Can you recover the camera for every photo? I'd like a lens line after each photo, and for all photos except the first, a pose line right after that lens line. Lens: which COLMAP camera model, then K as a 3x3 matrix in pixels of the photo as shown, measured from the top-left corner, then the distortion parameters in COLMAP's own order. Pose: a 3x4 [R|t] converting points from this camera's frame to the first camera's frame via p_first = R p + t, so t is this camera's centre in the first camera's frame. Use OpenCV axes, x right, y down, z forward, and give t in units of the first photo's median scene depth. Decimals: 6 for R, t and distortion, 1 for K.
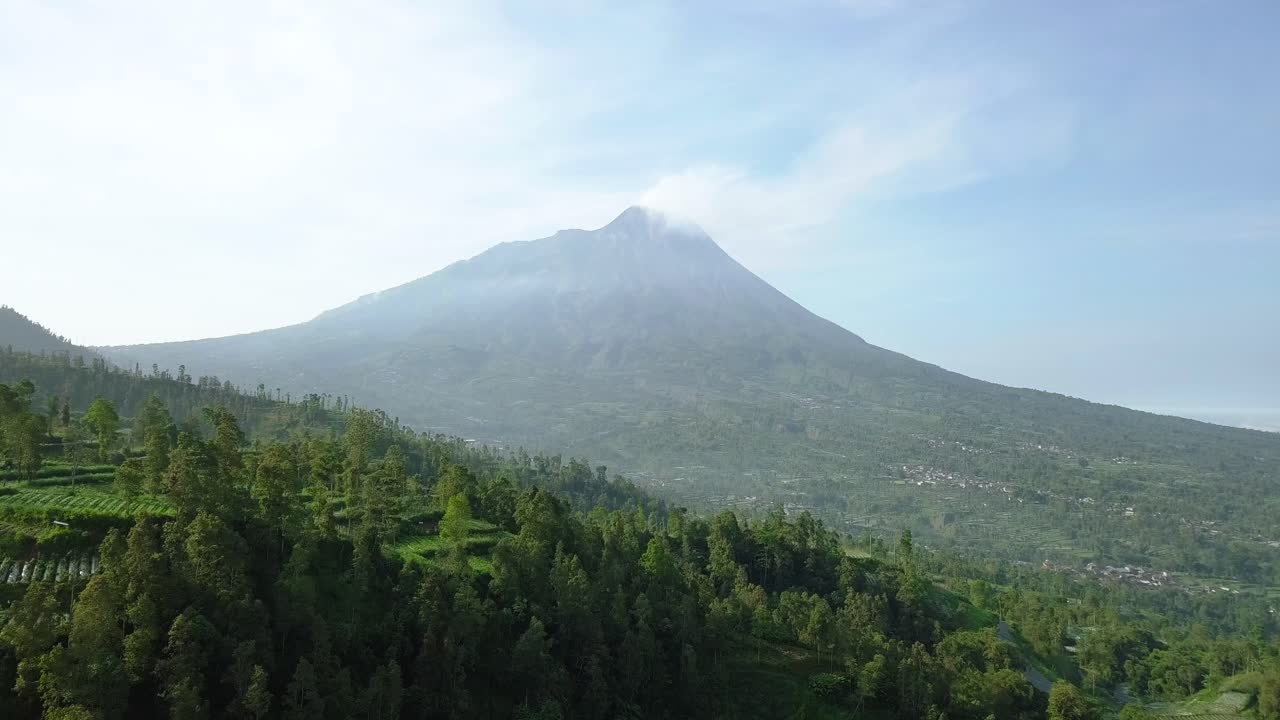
lens RADIAL K [[928.7, 0, 640.0], [0, 928.7, 360.0], [0, 0, 1]] dist [0.006880, 0.006847]
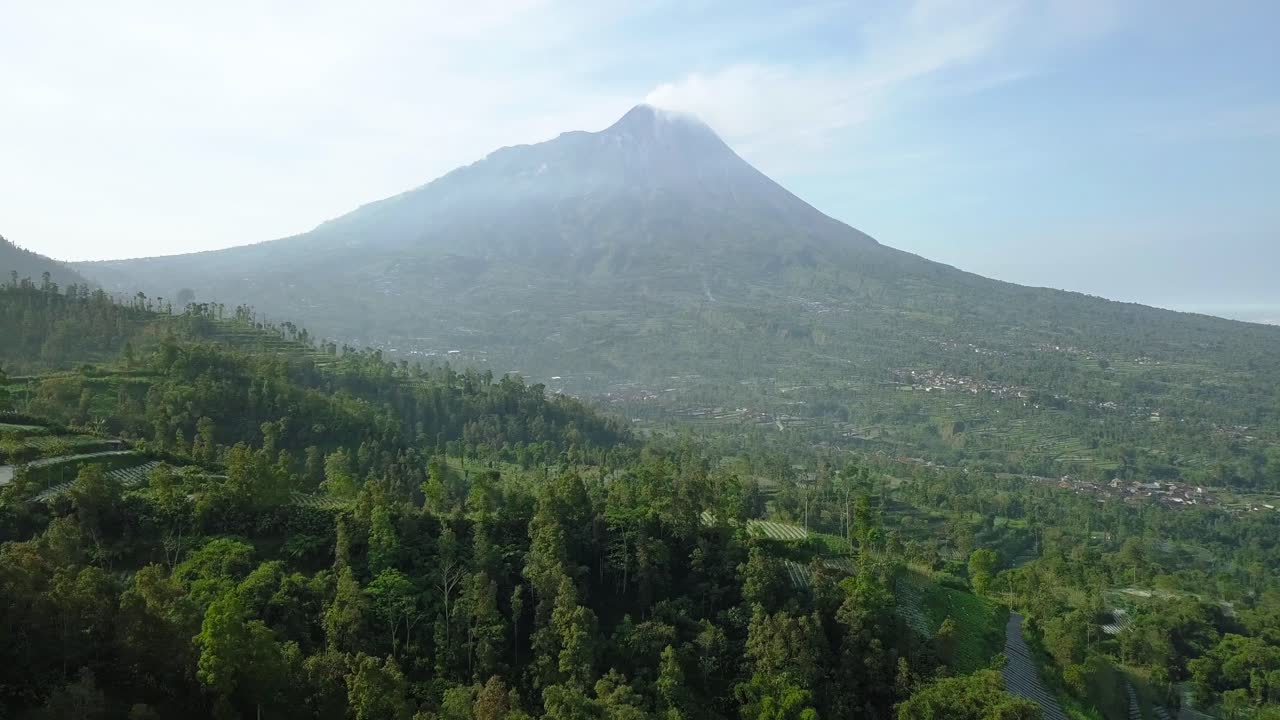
lens RADIAL K [[924.4, 0, 641.1], [0, 924.4, 350.8], [0, 0, 1]] dist [0.013835, 0.000790]
pose [[0.999733, -0.016745, -0.015912, 0.026814], [0.018107, 0.995799, 0.089757, 0.004755], [0.014342, -0.090022, 0.995837, 0.069314]]
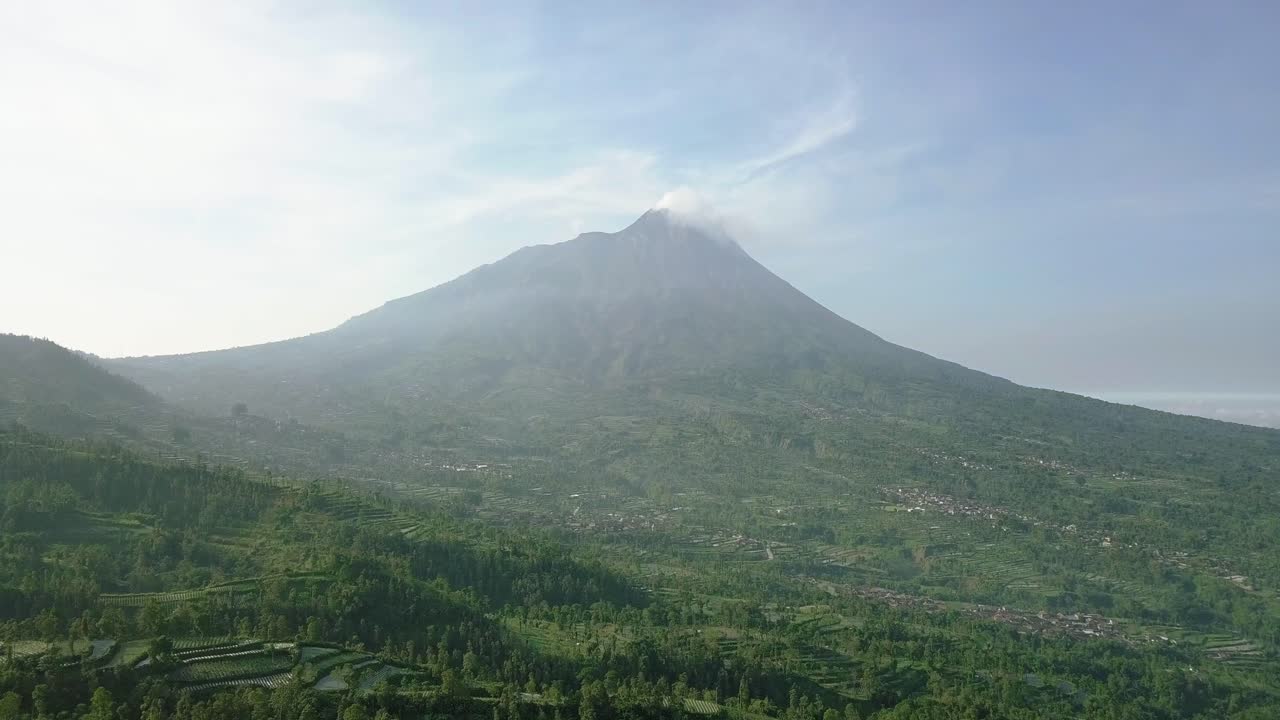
lens RADIAL K [[928.7, 0, 640.0], [0, 928.7, 360.0], [0, 0, 1]] dist [0.006880, 0.006847]
pose [[0.999419, -0.010741, -0.032333, 0.034669], [0.011133, 0.999866, 0.011972, -0.050936], [0.032200, -0.012325, 0.999405, -0.046606]]
